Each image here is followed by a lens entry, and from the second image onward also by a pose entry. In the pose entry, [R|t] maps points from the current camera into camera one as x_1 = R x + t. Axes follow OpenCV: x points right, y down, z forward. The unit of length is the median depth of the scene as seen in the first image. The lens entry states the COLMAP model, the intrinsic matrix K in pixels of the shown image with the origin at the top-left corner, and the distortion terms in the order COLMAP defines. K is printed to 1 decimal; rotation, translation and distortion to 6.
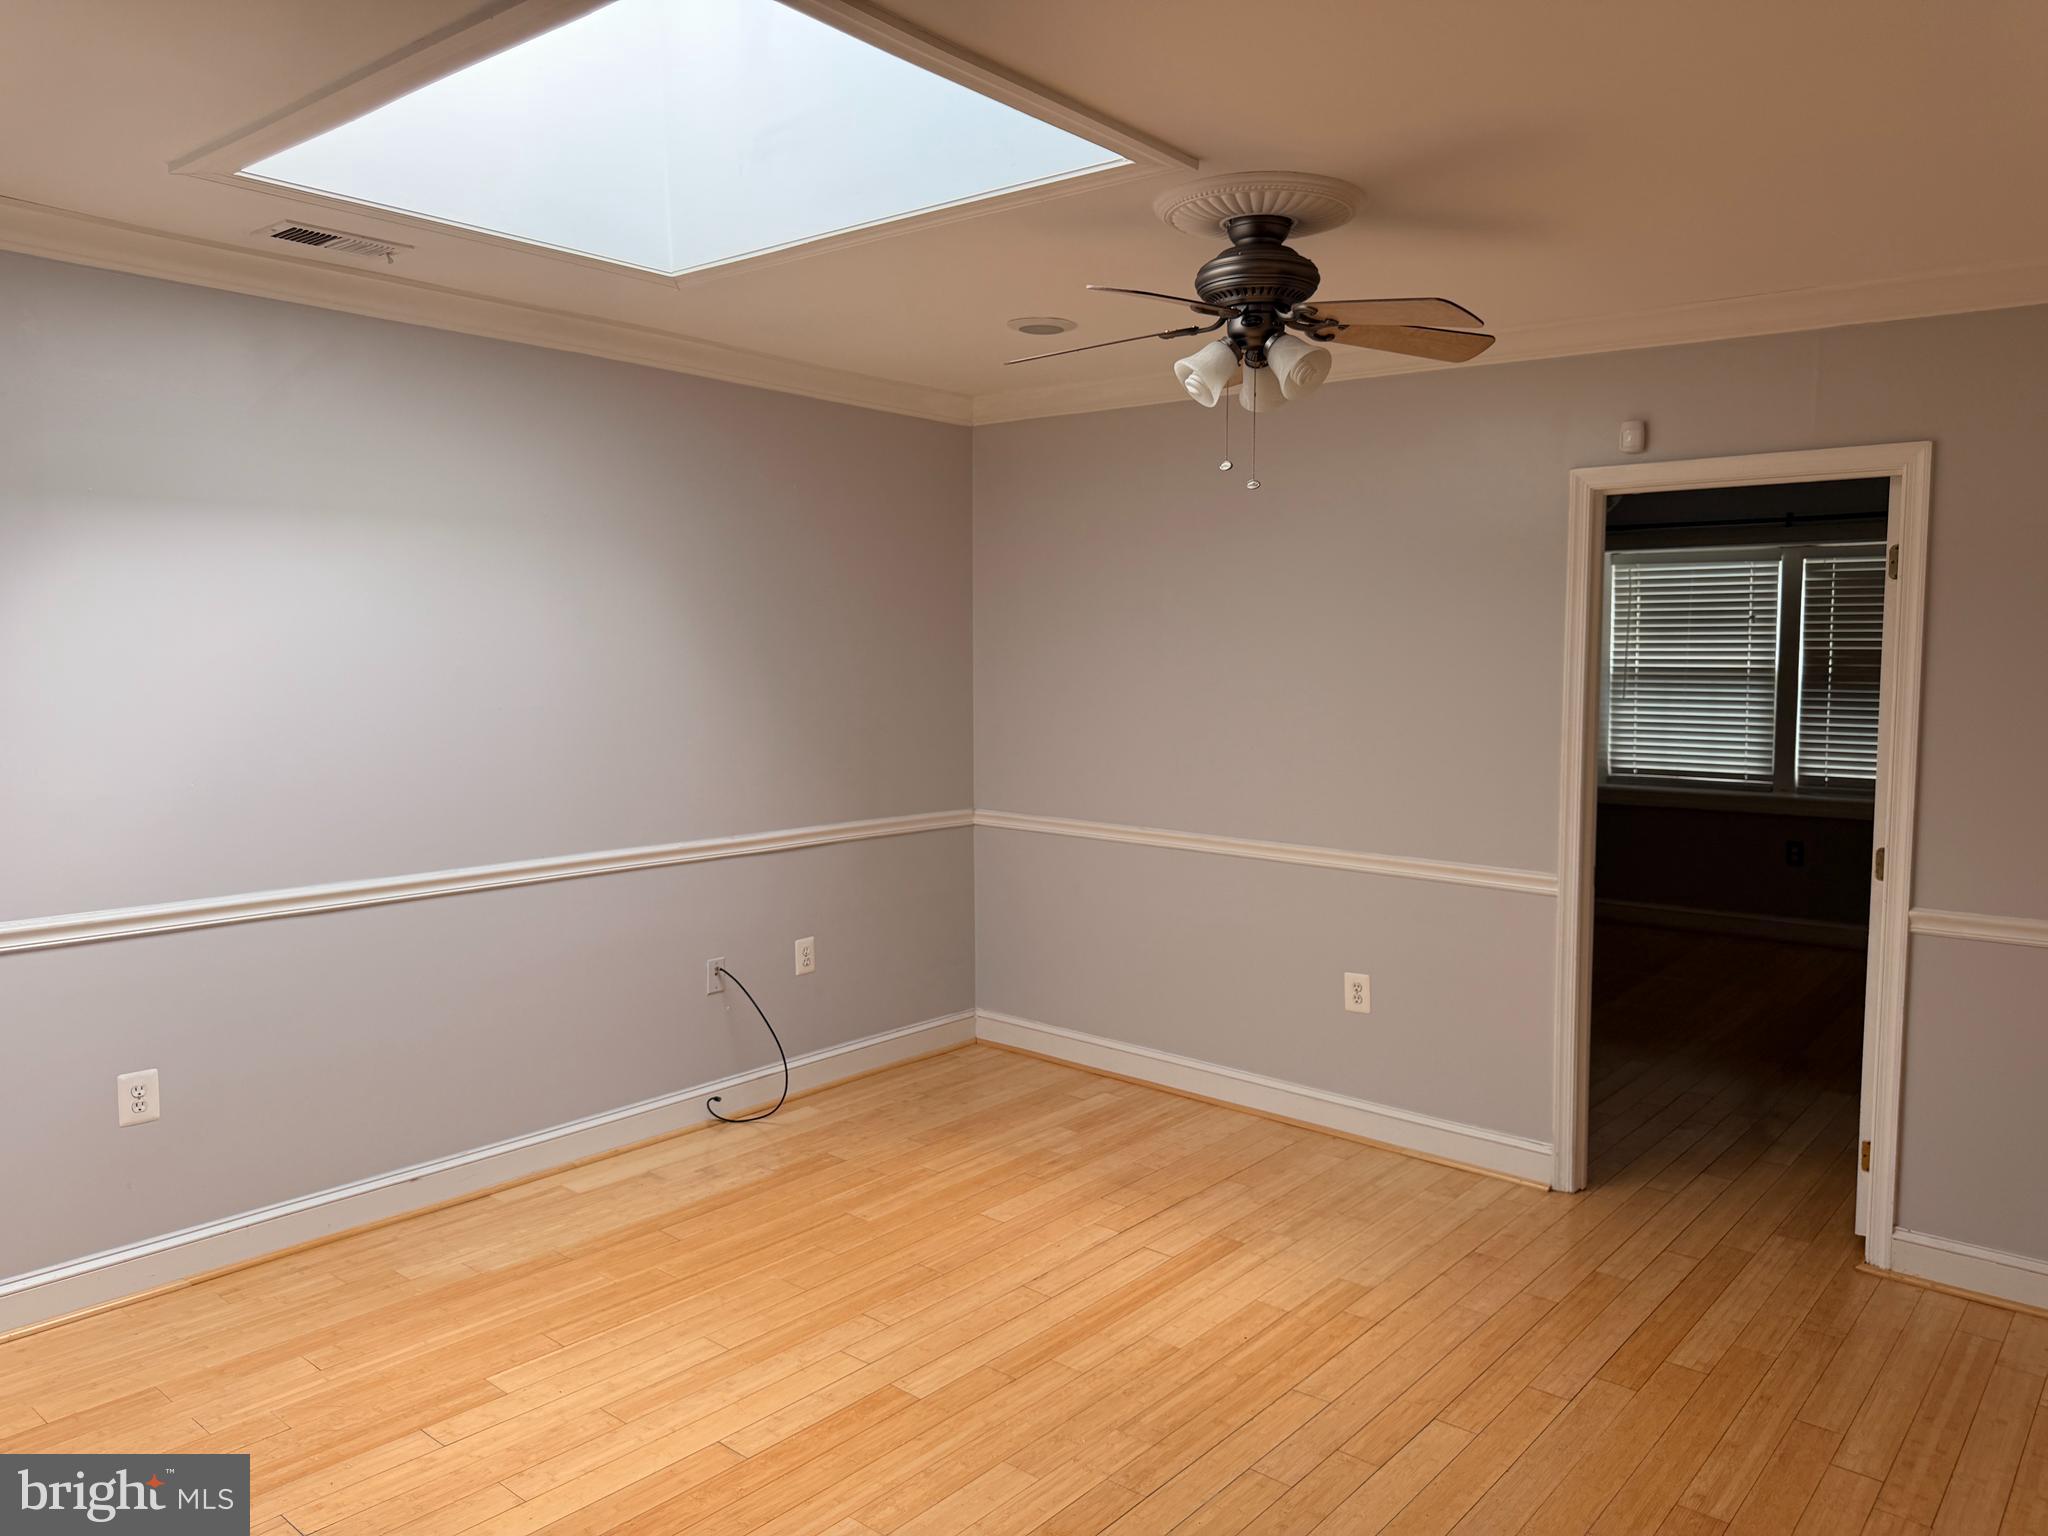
lens RADIAL K [[1462.8, 0, 1018.6], [0, 1462.8, 762.3], [0, 0, 1]] dist [0.066045, -0.056626]
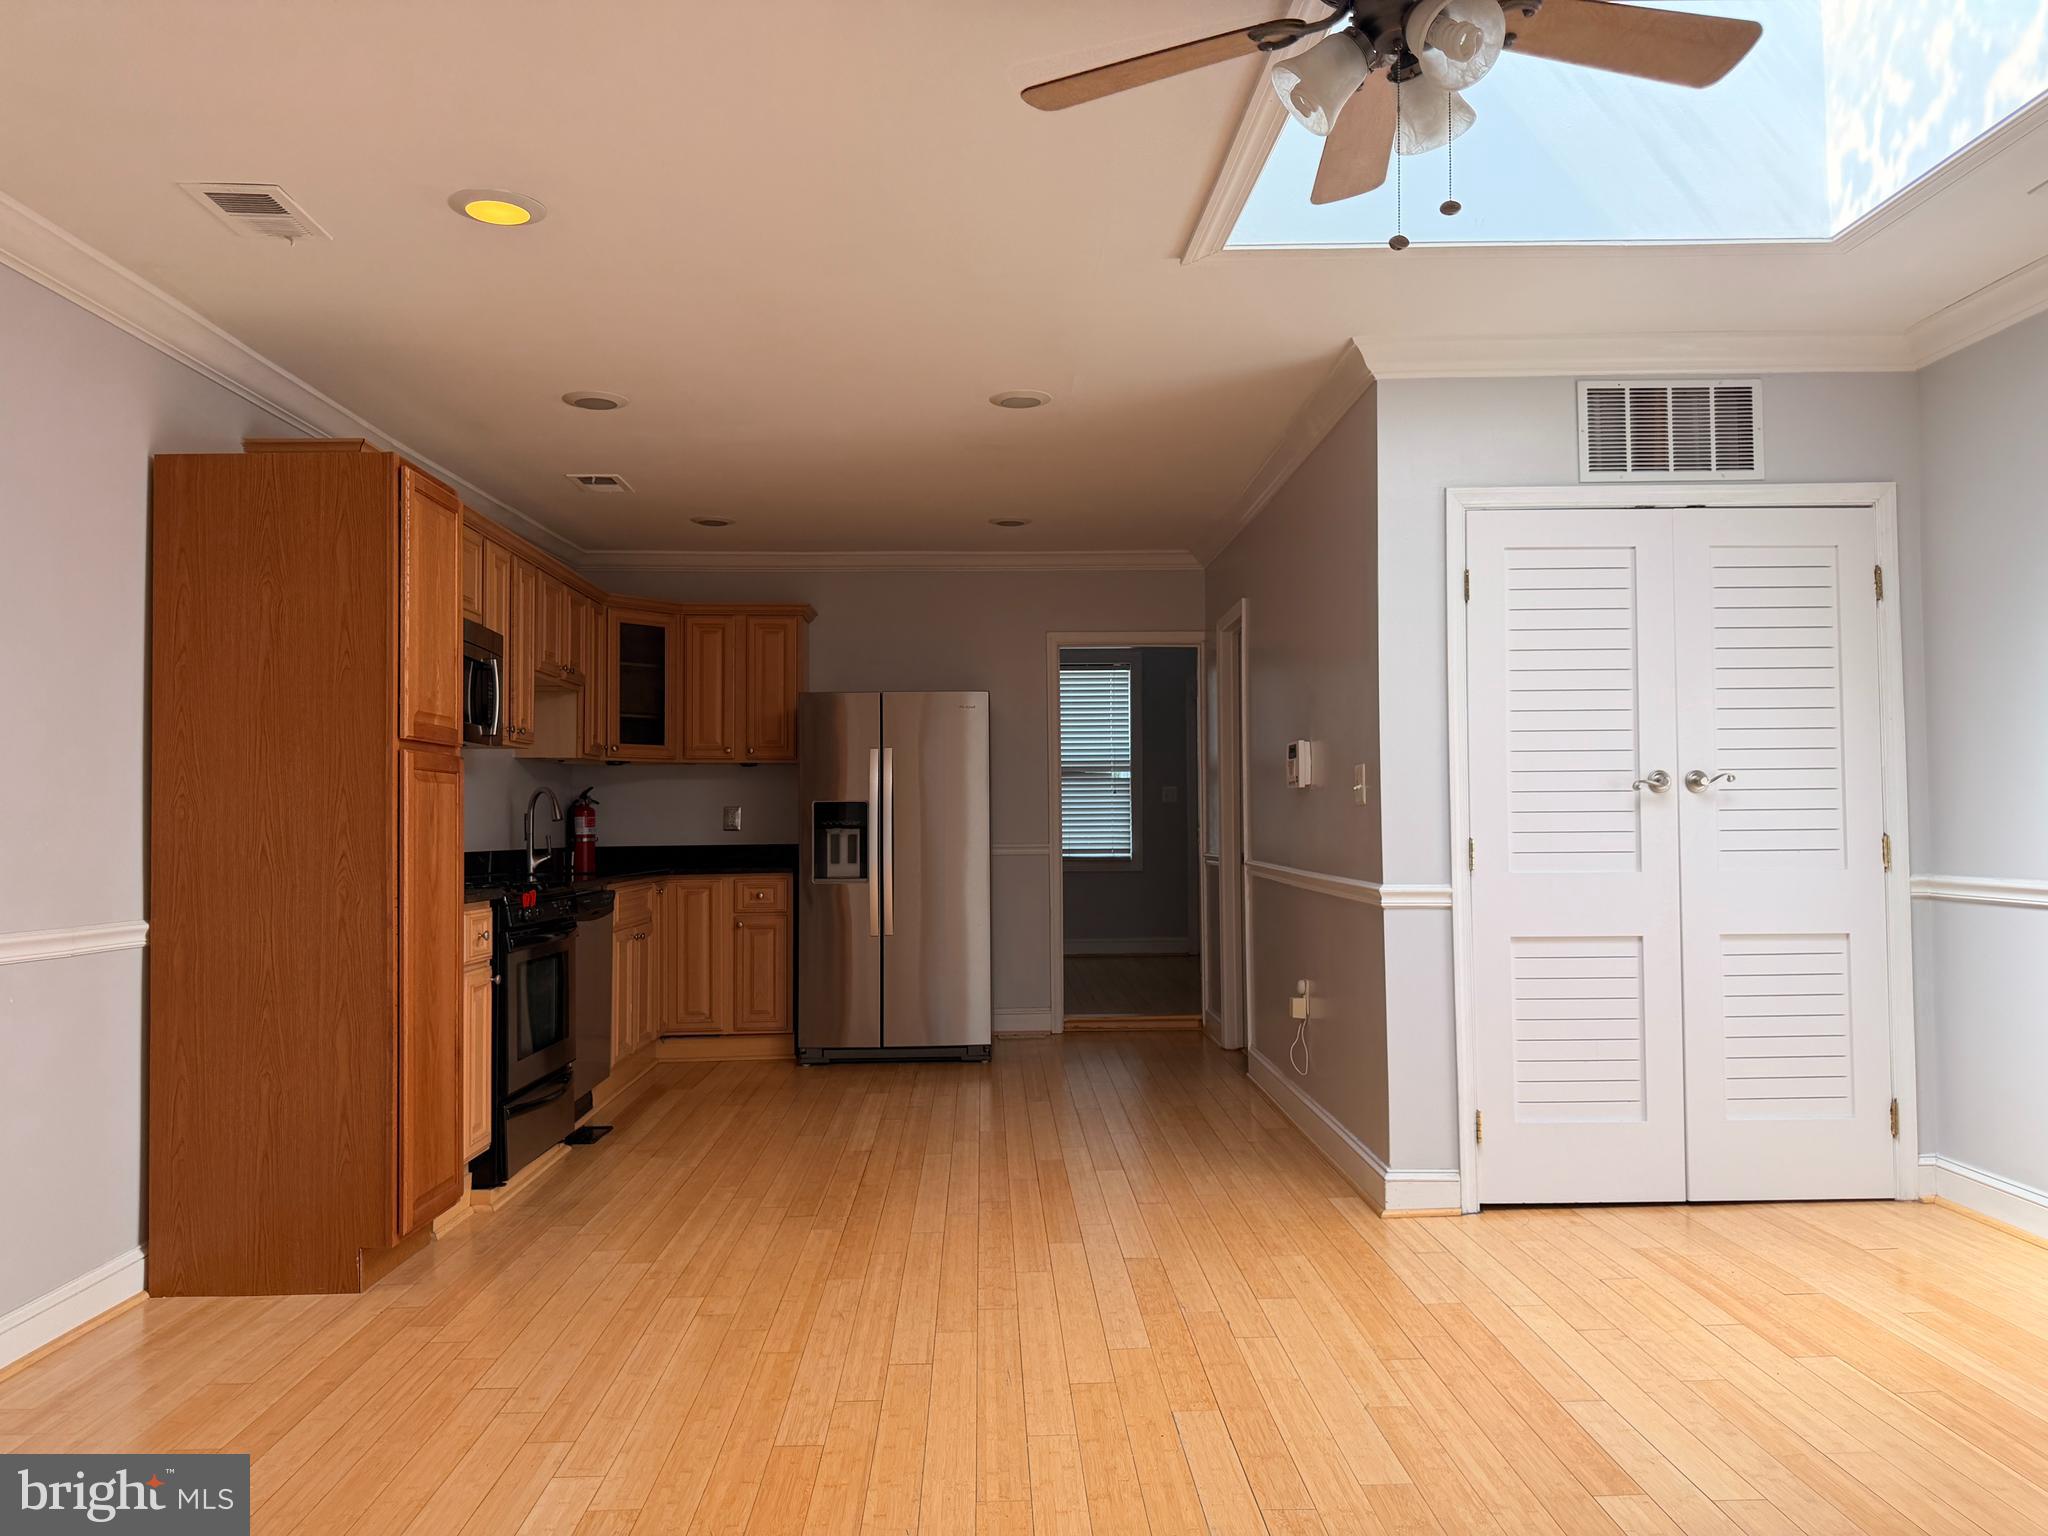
lens RADIAL K [[1462.8, 0, 1028.1], [0, 1462.8, 768.3], [0, 0, 1]] dist [0.066045, -0.056626]
pose [[-0.736389, -0.014515, -0.676403, 0.573588], [-0.043820, 0.998694, 0.026275, 0.021775], [0.675138, 0.048989, -0.736063, 1.100475]]
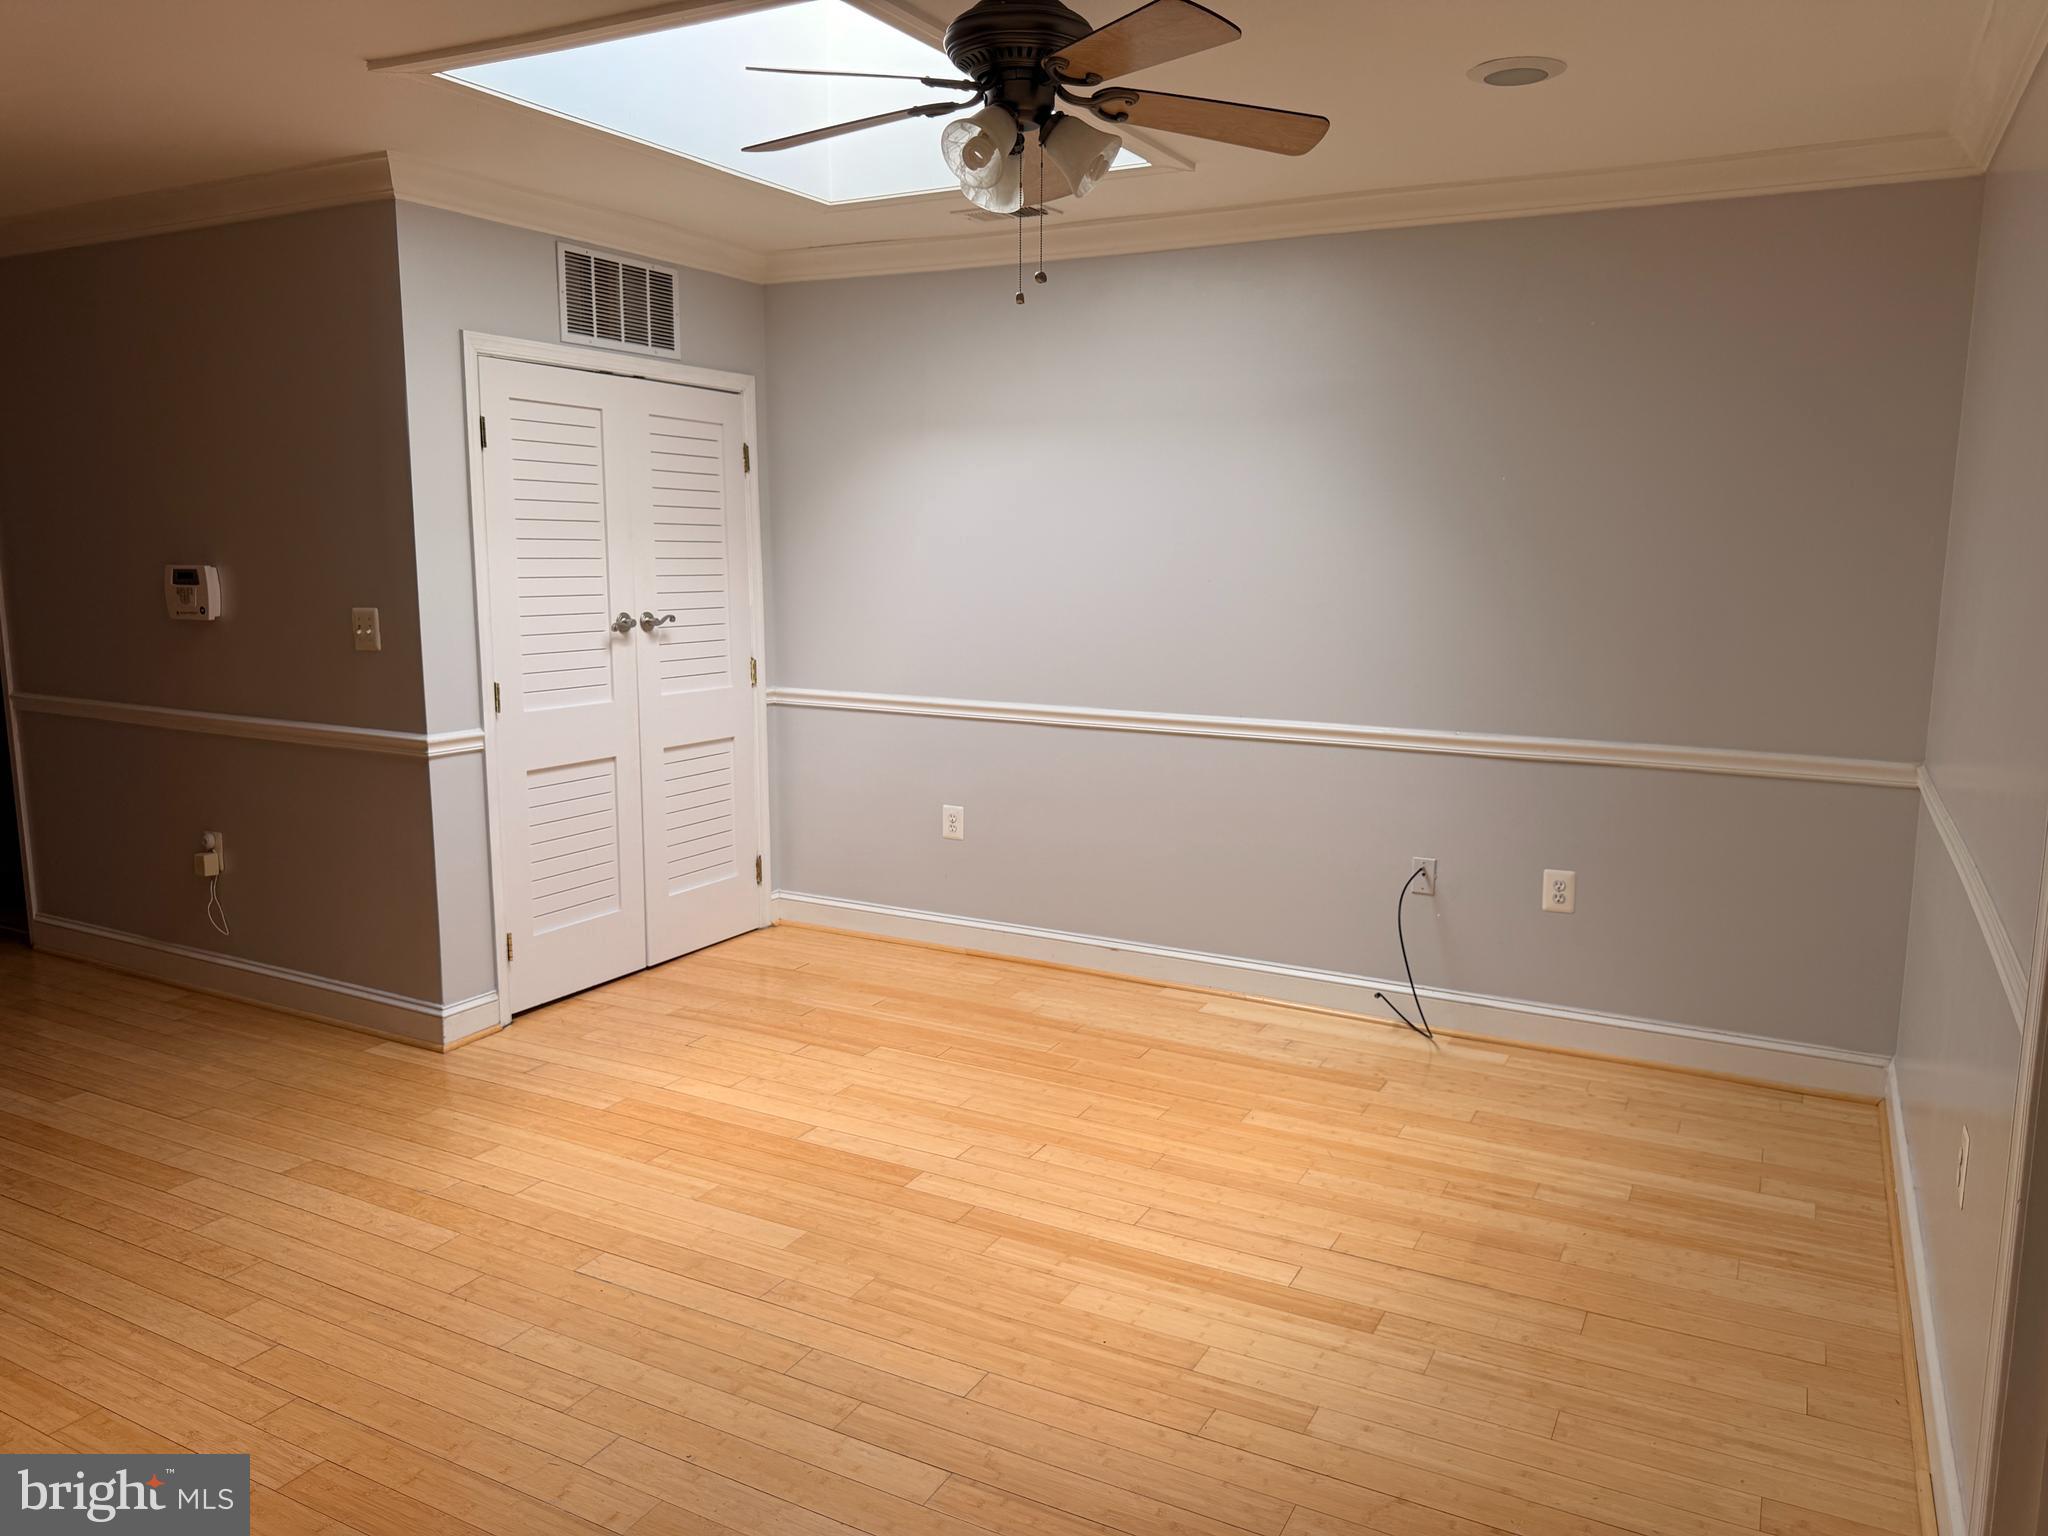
lens RADIAL K [[1462.8, 0, 1022.1], [0, 1462.8, 771.0], [0, 0, 1]] dist [0.066045, -0.056626]
pose [[0.210552, 0.151540, -0.965766, 0.796410], [-0.084967, 0.987010, 0.136349, -0.035570], [0.973883, 0.053350, 0.220693, 0.662539]]
